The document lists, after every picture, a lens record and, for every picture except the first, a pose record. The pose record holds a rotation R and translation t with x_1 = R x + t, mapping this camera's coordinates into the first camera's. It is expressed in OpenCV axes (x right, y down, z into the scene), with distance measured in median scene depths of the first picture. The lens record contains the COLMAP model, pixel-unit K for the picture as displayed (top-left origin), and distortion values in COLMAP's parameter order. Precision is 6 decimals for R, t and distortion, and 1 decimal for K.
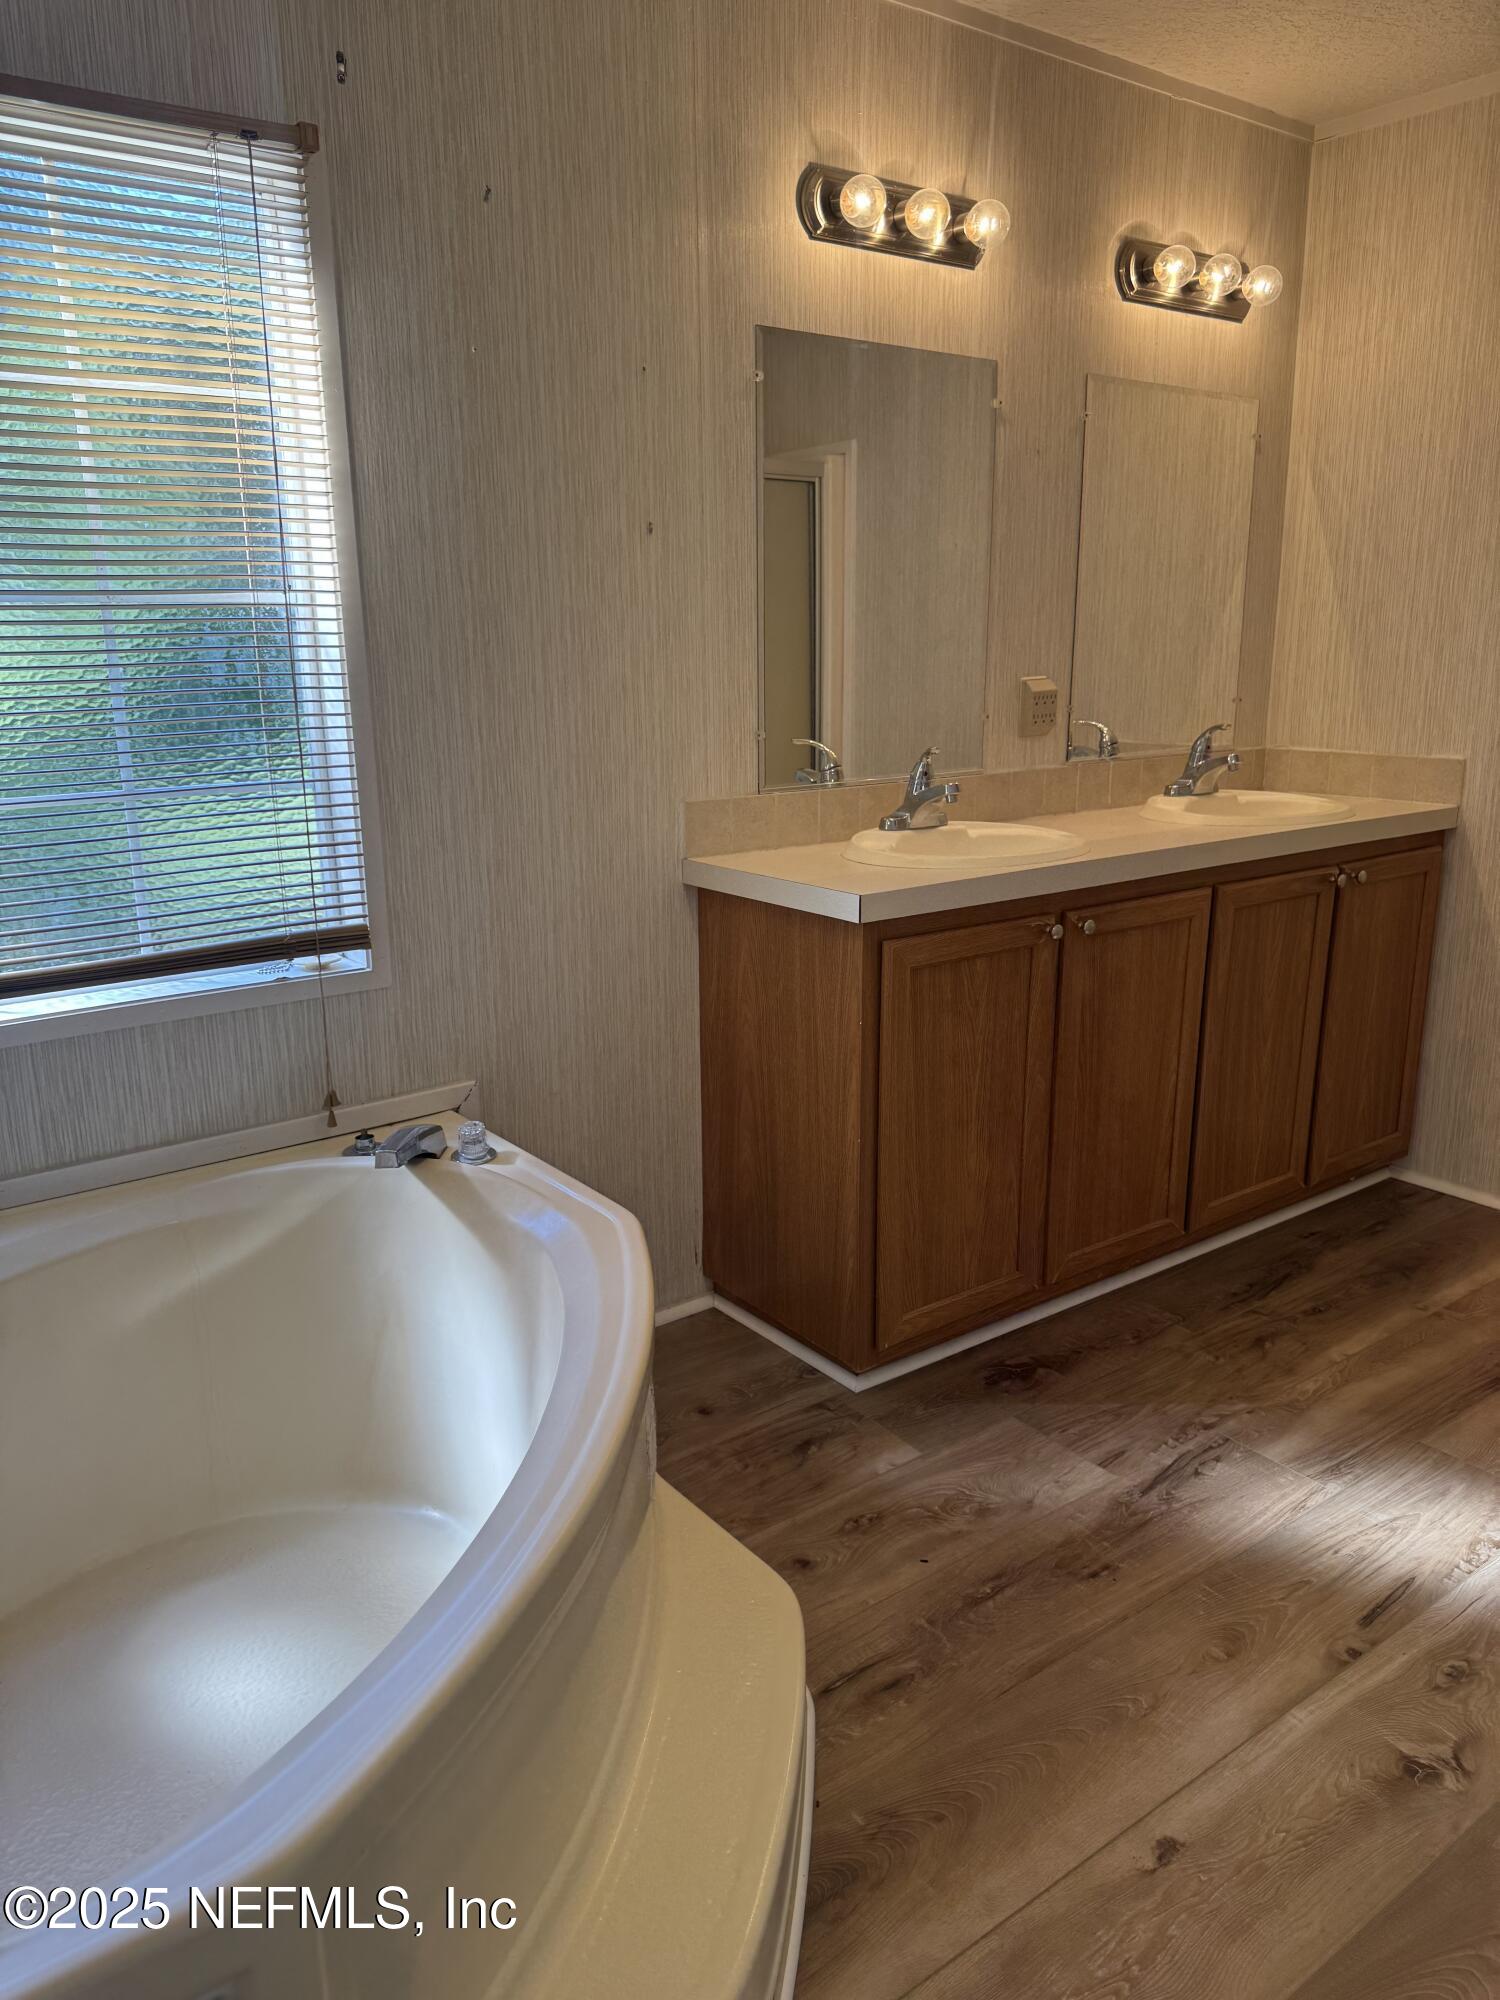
lens RADIAL K [[1419.5, 0, 749.0], [0, 1419.5, 1002.1], [0, 0, 1]] dist [0.031903, -0.014950]
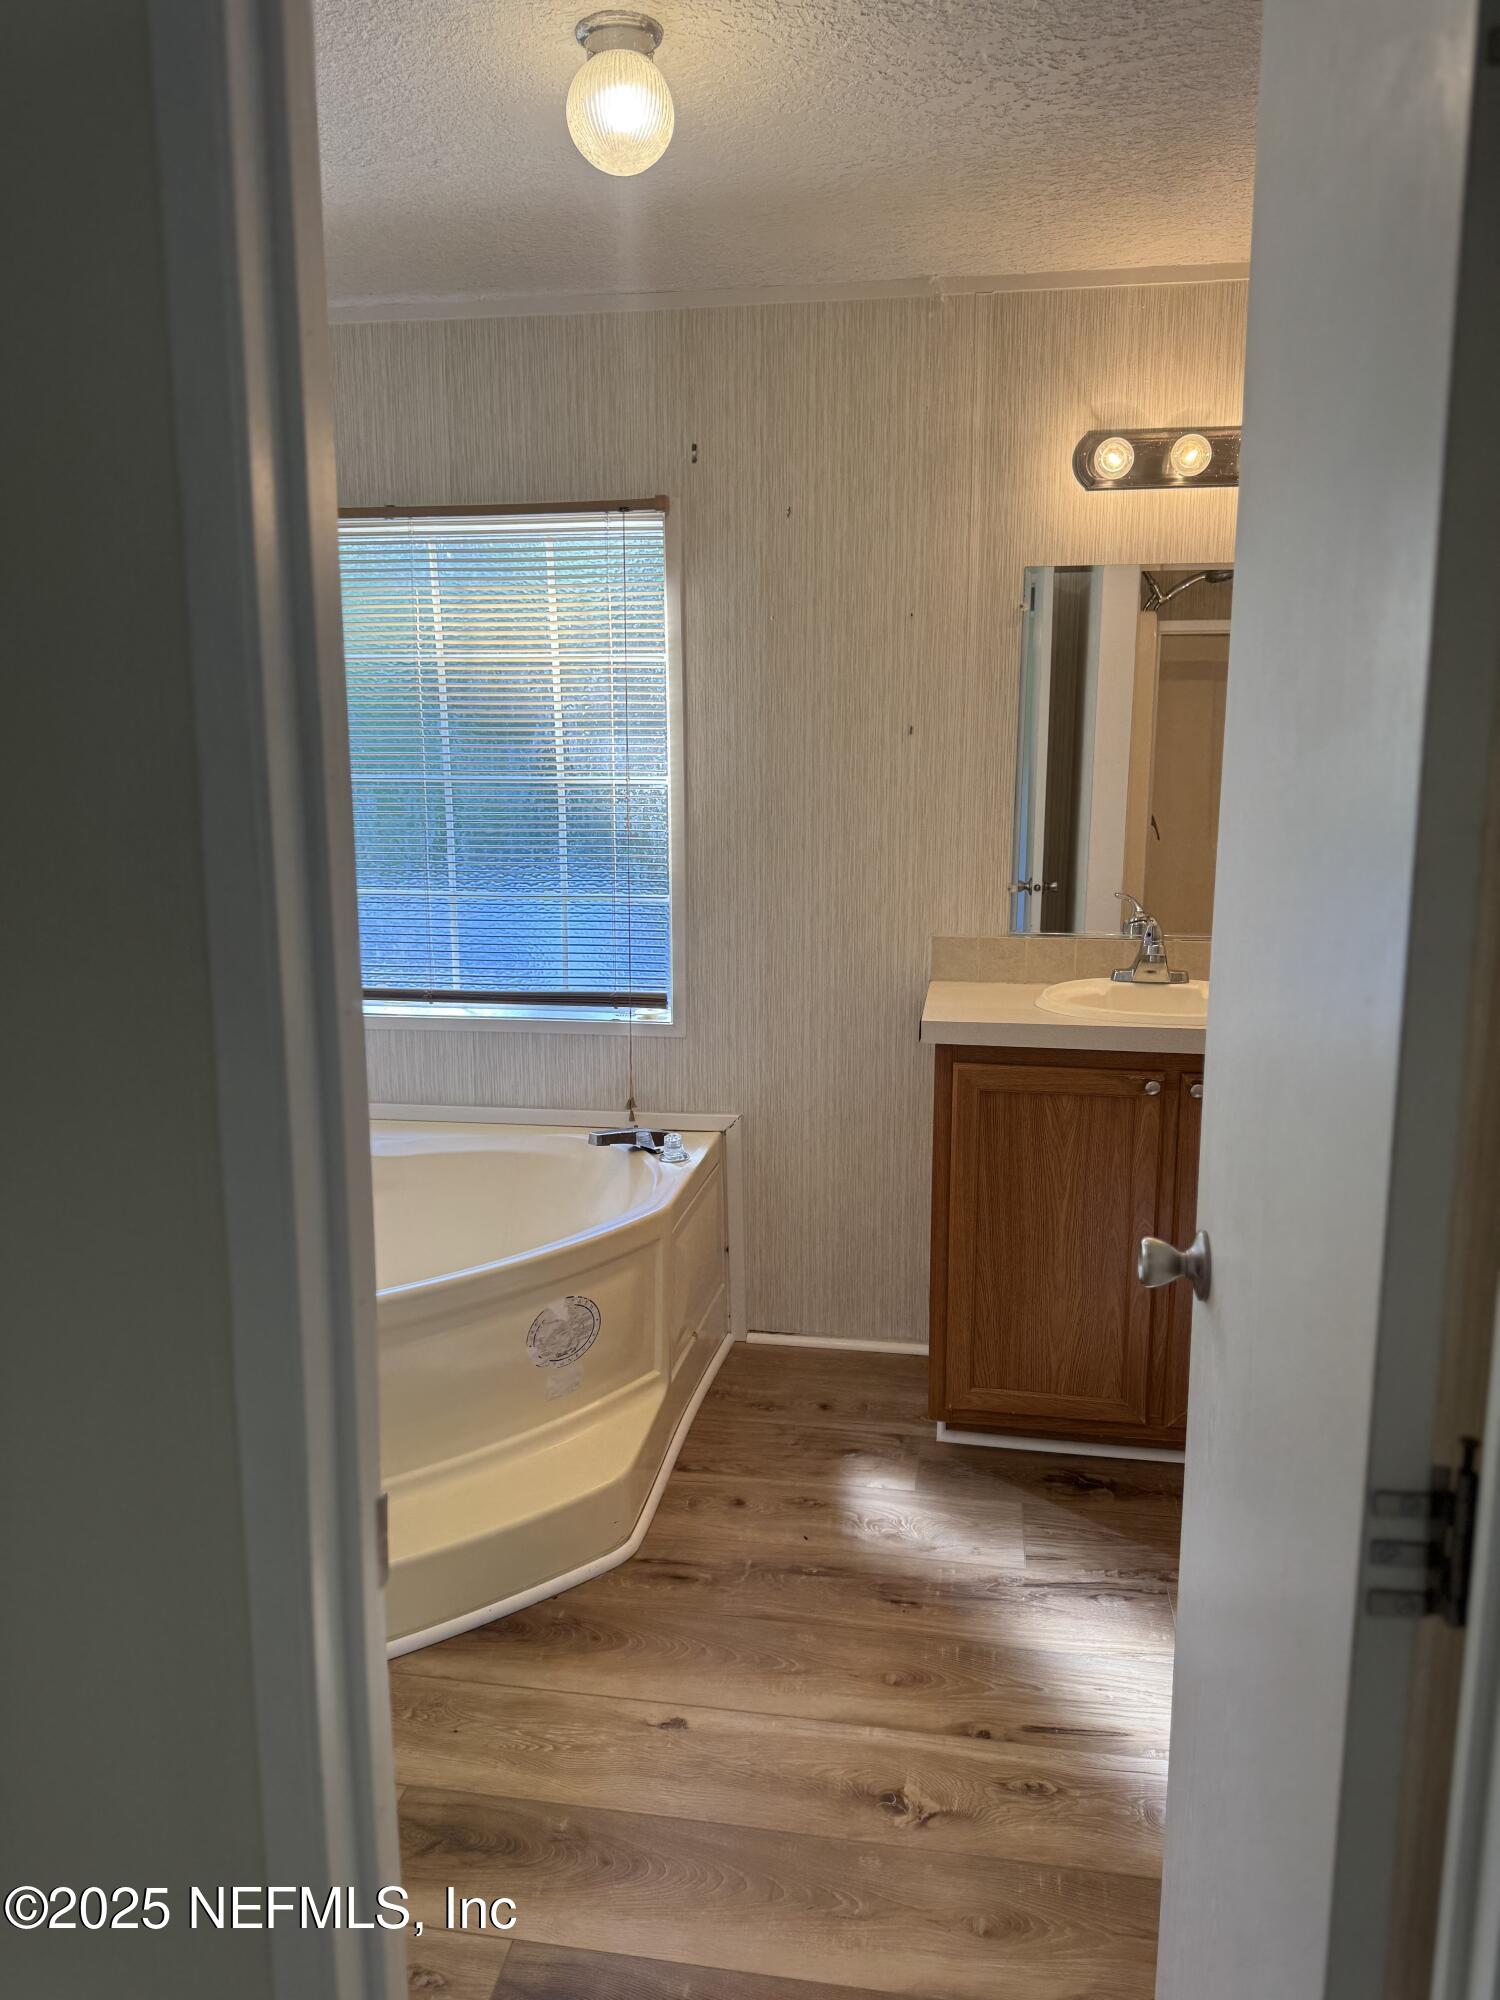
lens RADIAL K [[1419.5, 0, 760.8], [0, 1419.5, 1001.2], [0, 0, 1]] dist [0.031903, -0.014950]
pose [[0.703708, 0.137570, -0.697044, 0.825314], [-0.187499, 0.982254, 0.004568, -0.069246], [0.685303, 0.127481, 0.717014, 0.001093]]
